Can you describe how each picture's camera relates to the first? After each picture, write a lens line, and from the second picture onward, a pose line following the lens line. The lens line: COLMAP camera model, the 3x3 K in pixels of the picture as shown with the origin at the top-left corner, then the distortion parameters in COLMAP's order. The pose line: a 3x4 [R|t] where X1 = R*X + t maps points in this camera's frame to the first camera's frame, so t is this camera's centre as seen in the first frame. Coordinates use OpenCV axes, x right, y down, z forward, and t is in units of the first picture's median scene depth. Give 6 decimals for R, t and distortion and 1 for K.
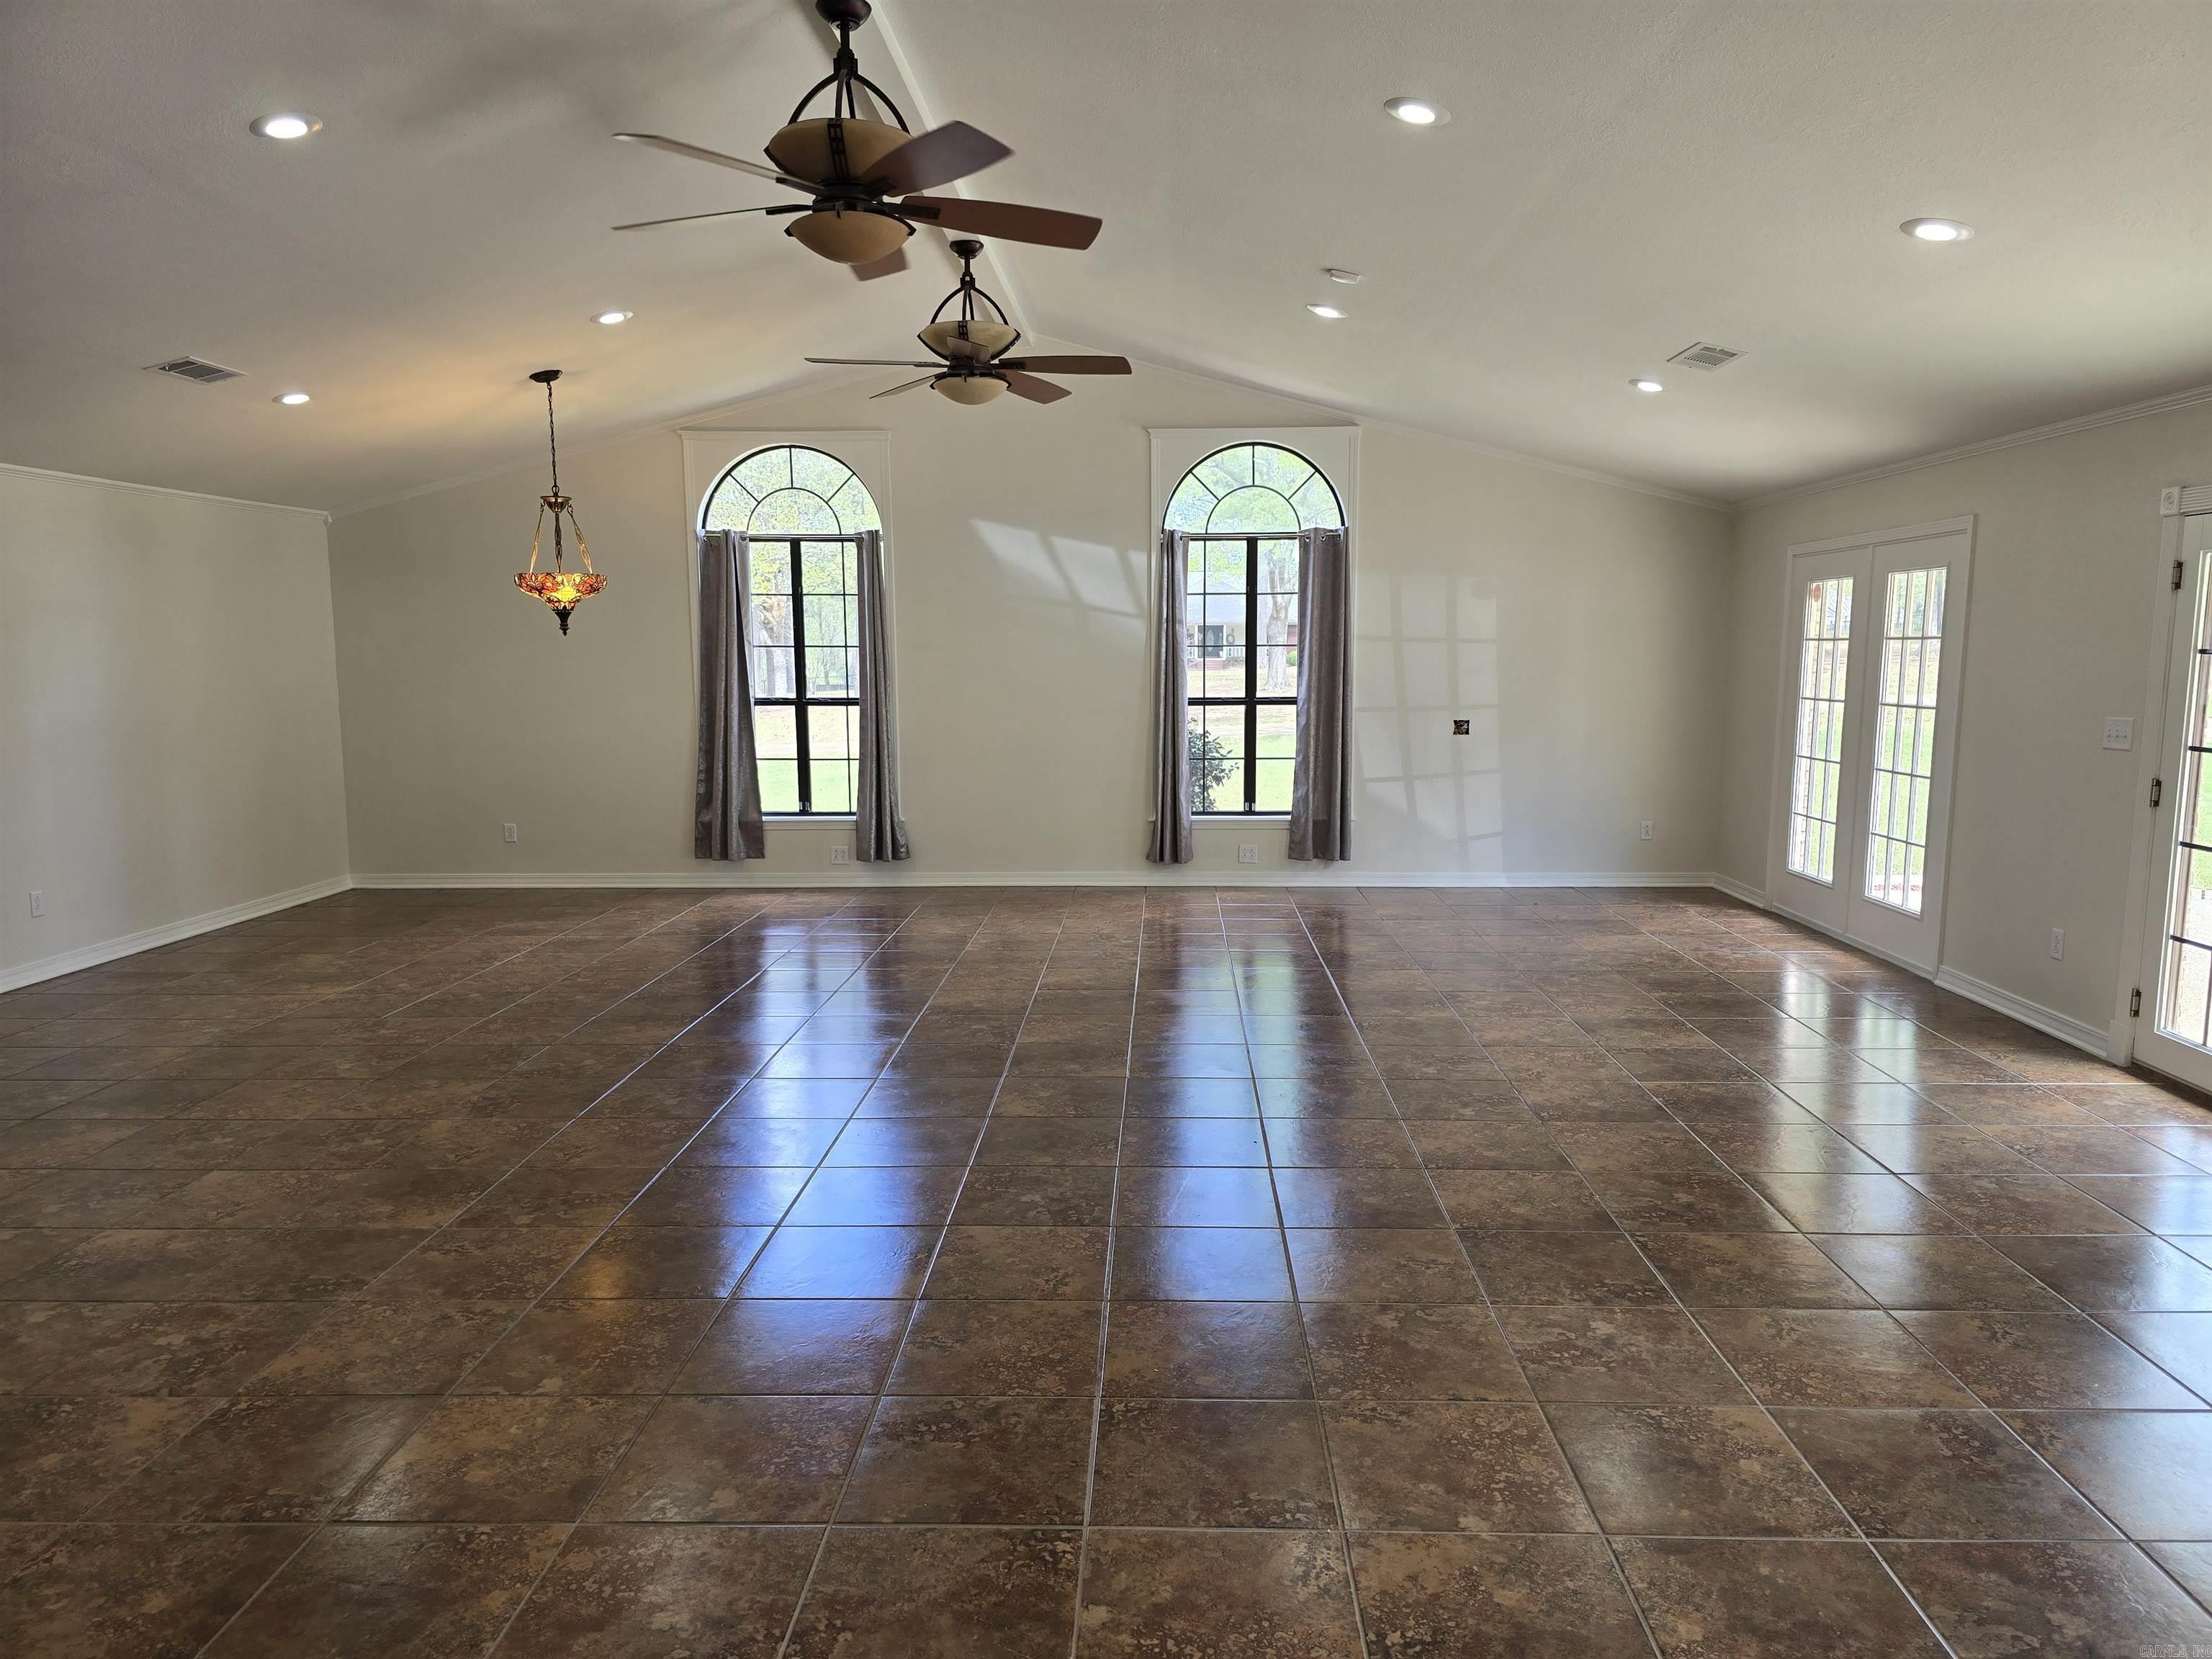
lens RADIAL K [[1492.4, 0, 1116.9], [0, 1492.4, 847.1], [0, 0, 1]] dist [0.038744, -0.040351]
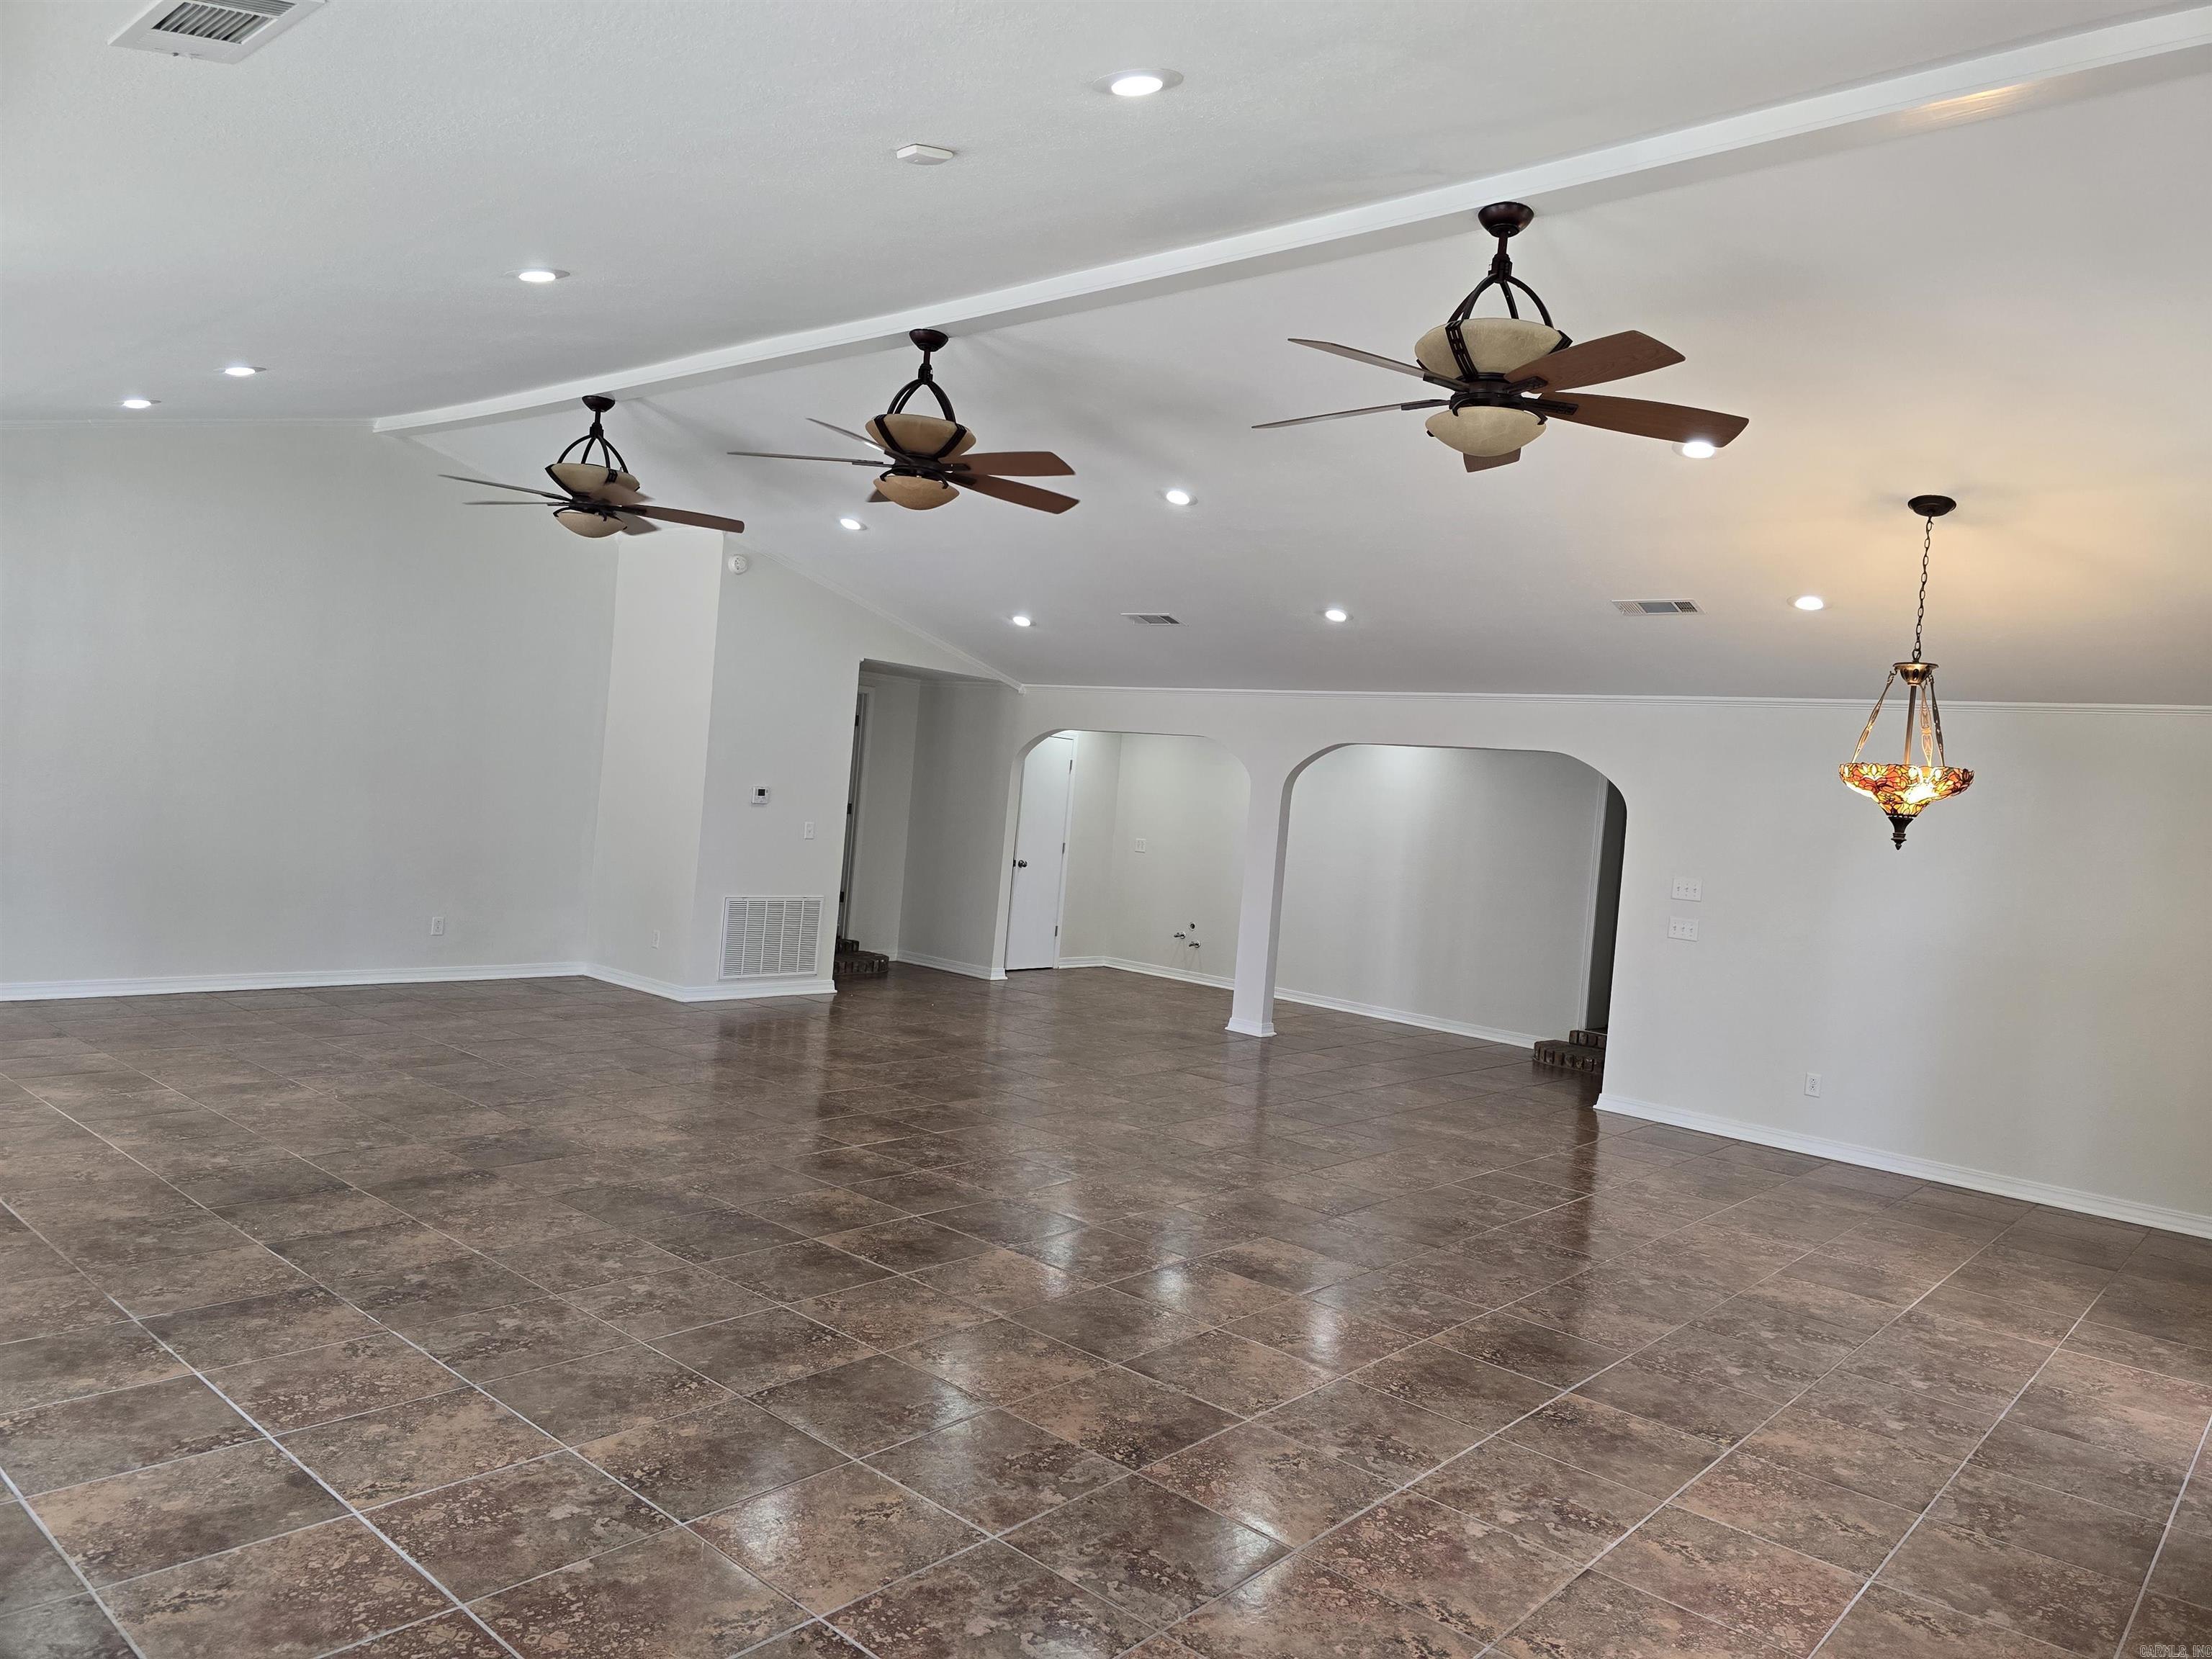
lens RADIAL K [[1492.4, 0, 1125.1], [0, 1492.4, 812.1], [0, 0, 1]] dist [0.038744, -0.040351]
pose [[-0.627292, -0.038124, -0.777850, 0.652555], [-0.187115, 0.976921, 0.103017, -0.247981], [0.755971, 0.210170, -0.619948, 1.765172]]
